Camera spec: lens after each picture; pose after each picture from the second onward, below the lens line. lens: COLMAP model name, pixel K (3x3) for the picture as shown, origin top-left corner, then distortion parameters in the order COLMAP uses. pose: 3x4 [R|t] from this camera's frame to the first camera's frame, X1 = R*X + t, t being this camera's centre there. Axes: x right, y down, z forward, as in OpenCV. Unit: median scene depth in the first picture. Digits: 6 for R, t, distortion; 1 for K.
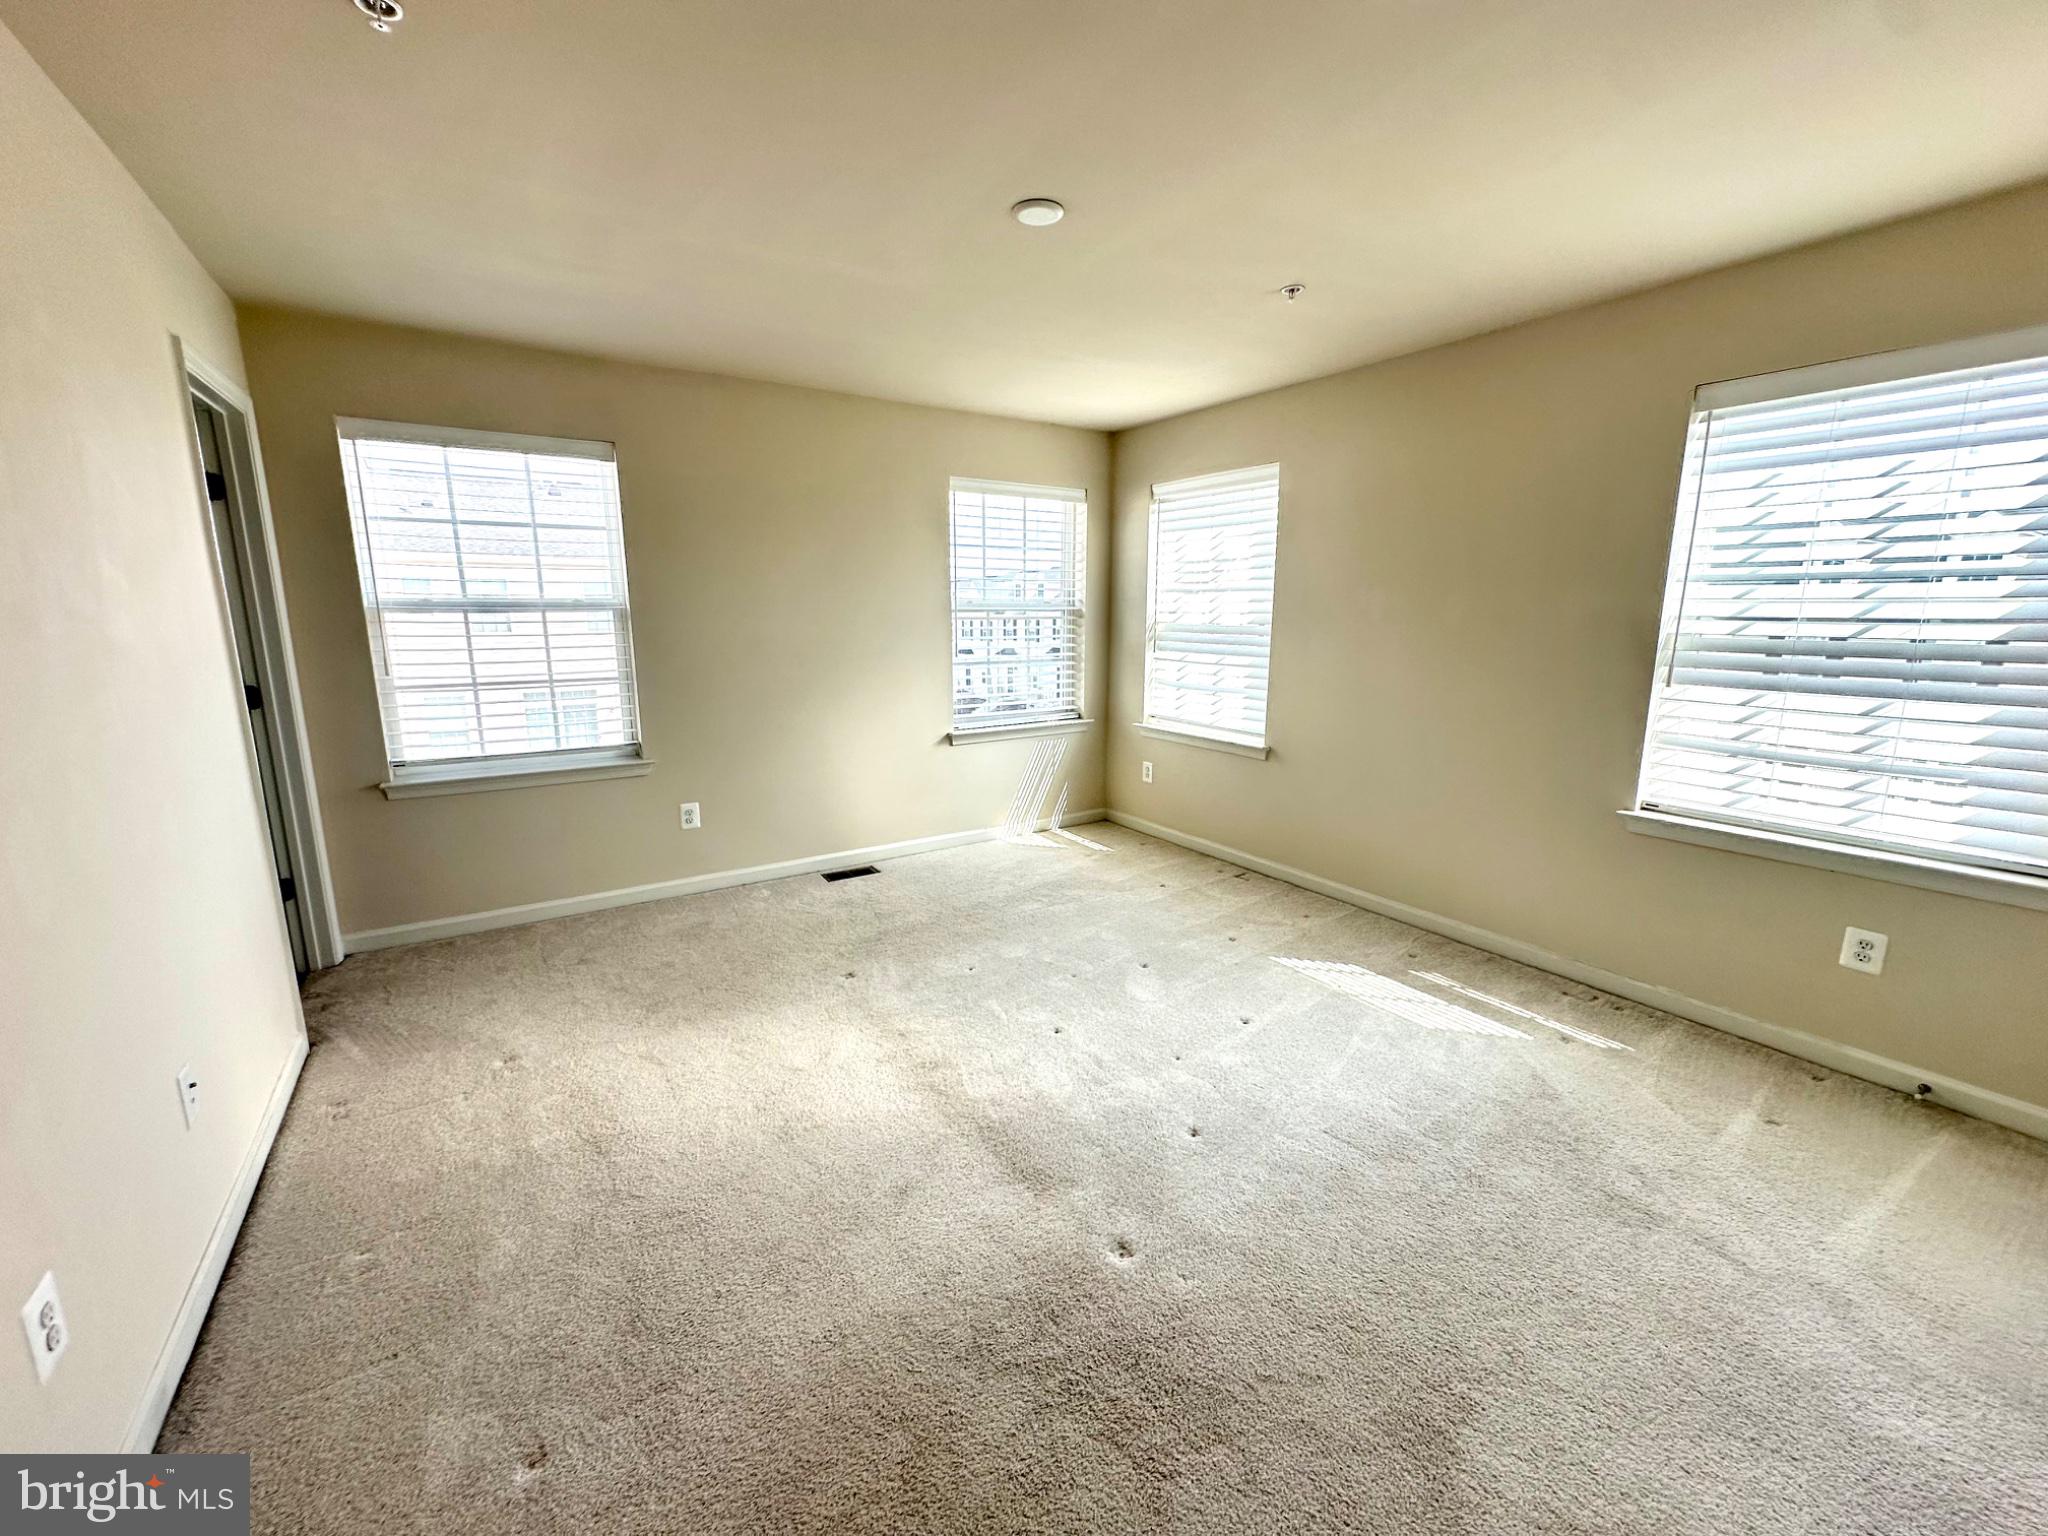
lens RADIAL K [[818.9, 0, 1024.3], [0, 818.9, 762.3], [0, 0, 1]] dist [-0.000707, -0.000043]
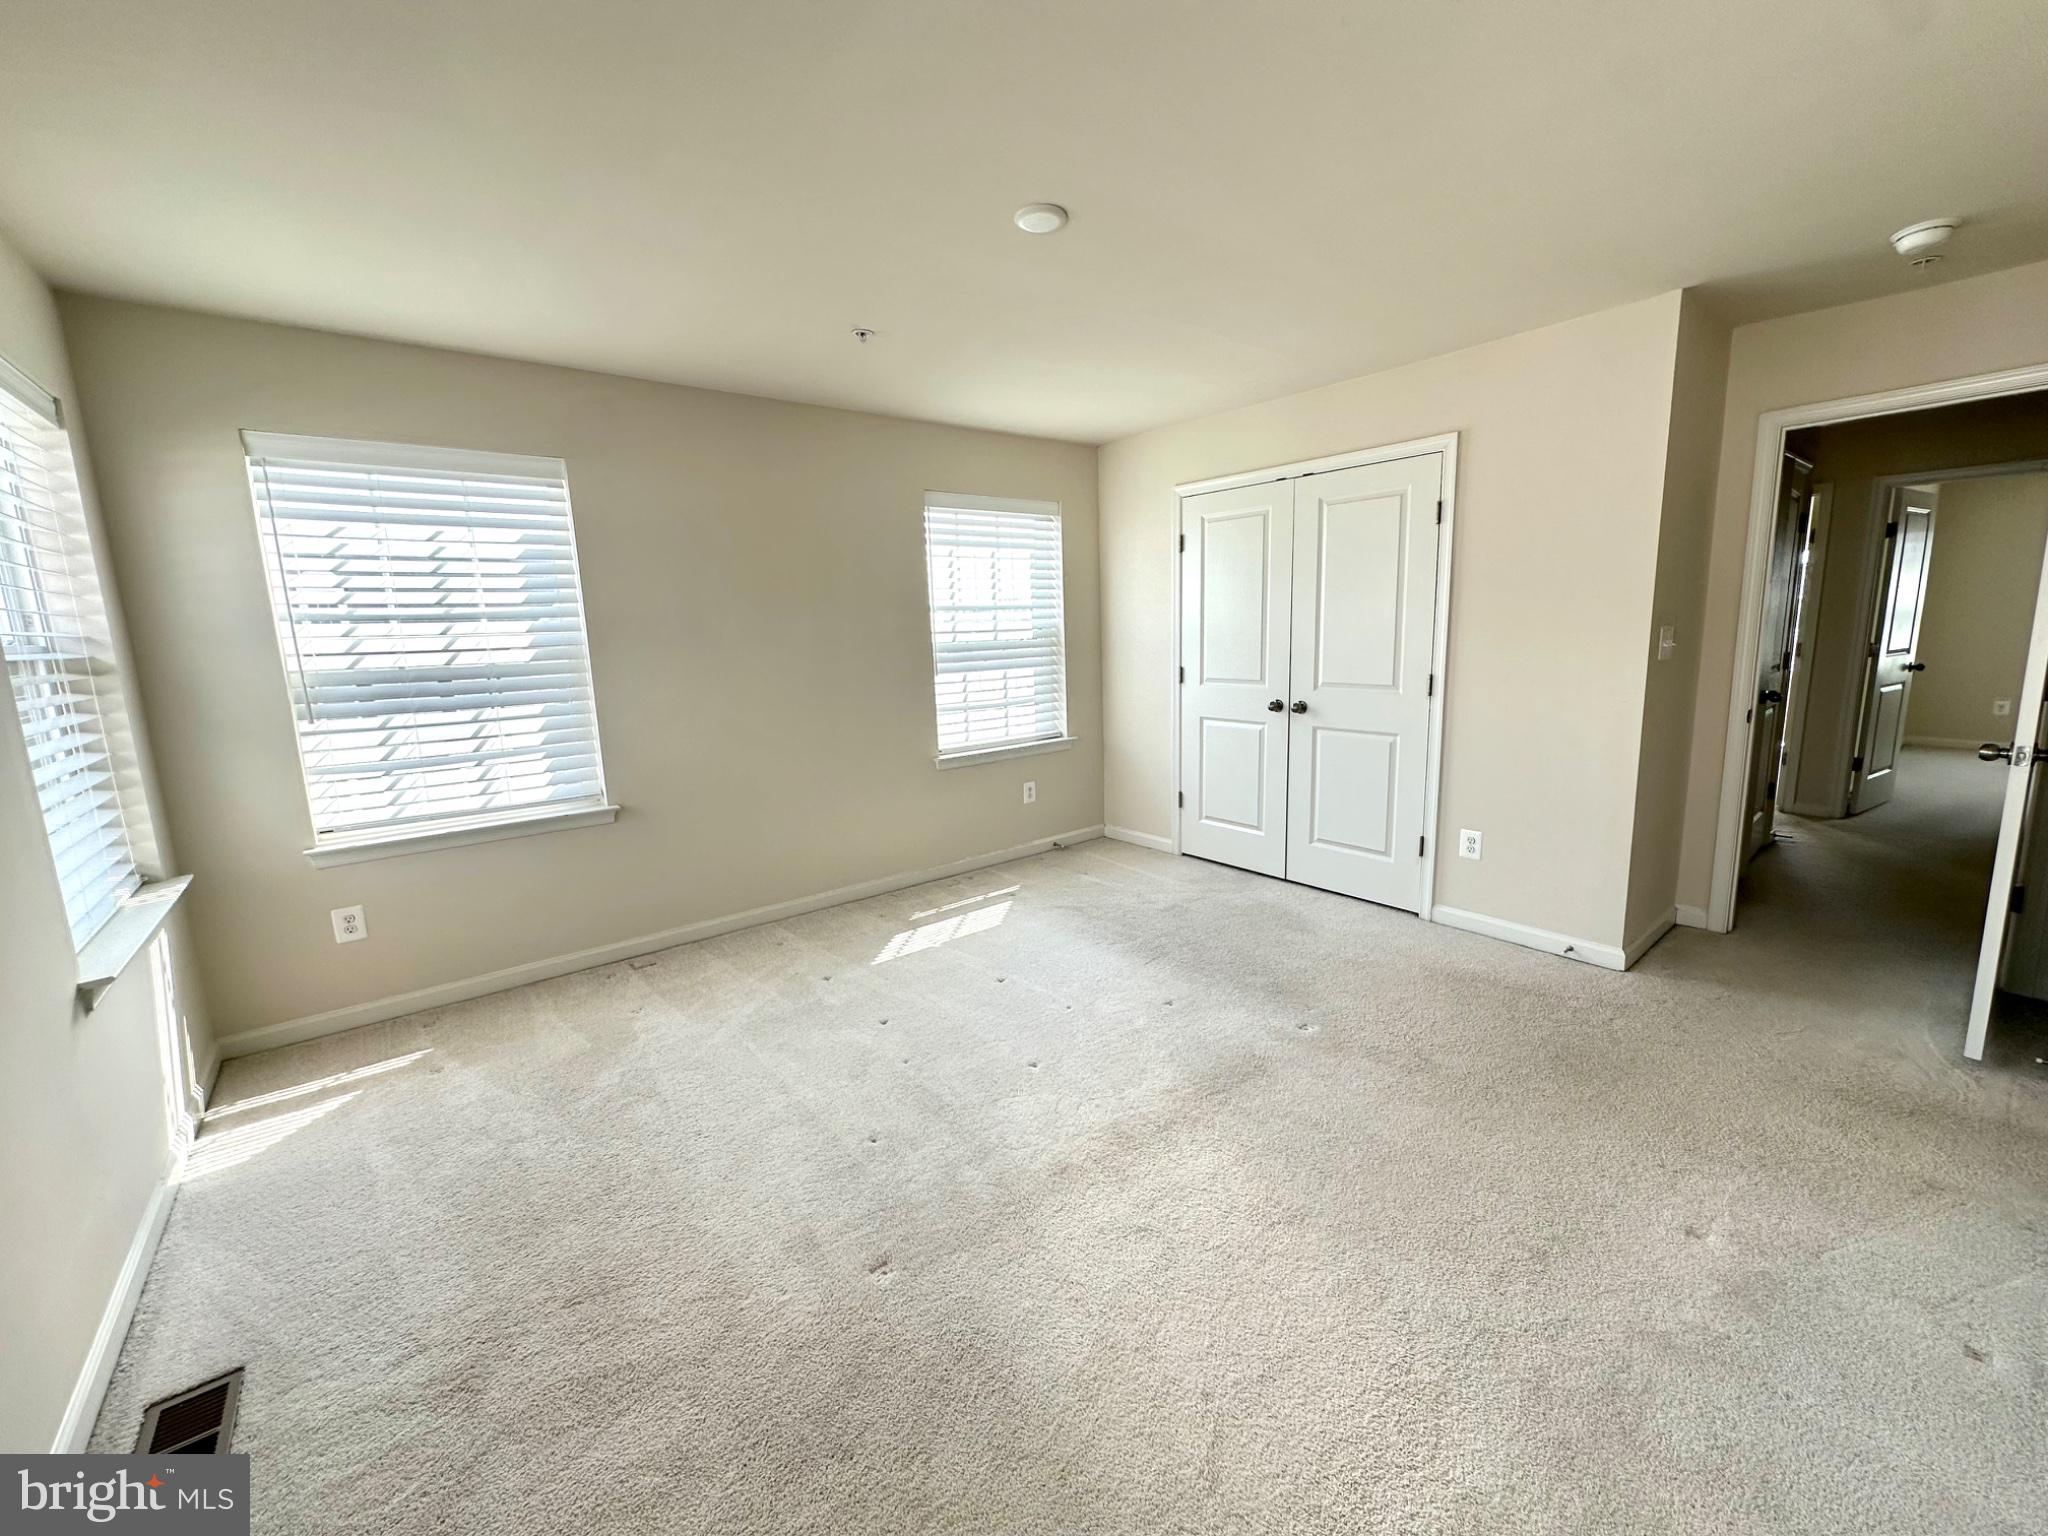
lens RADIAL K [[818.9, 0, 1024.3], [0, 818.9, 762.3], [0, 0, 1]] dist [-0.000707, -0.000043]
pose [[-0.096561, -0.163030, 0.981885, -0.671543], [0.217031, 0.959308, 0.180625, -0.148298], [-0.971377, 0.230541, -0.057249, 0.790599]]
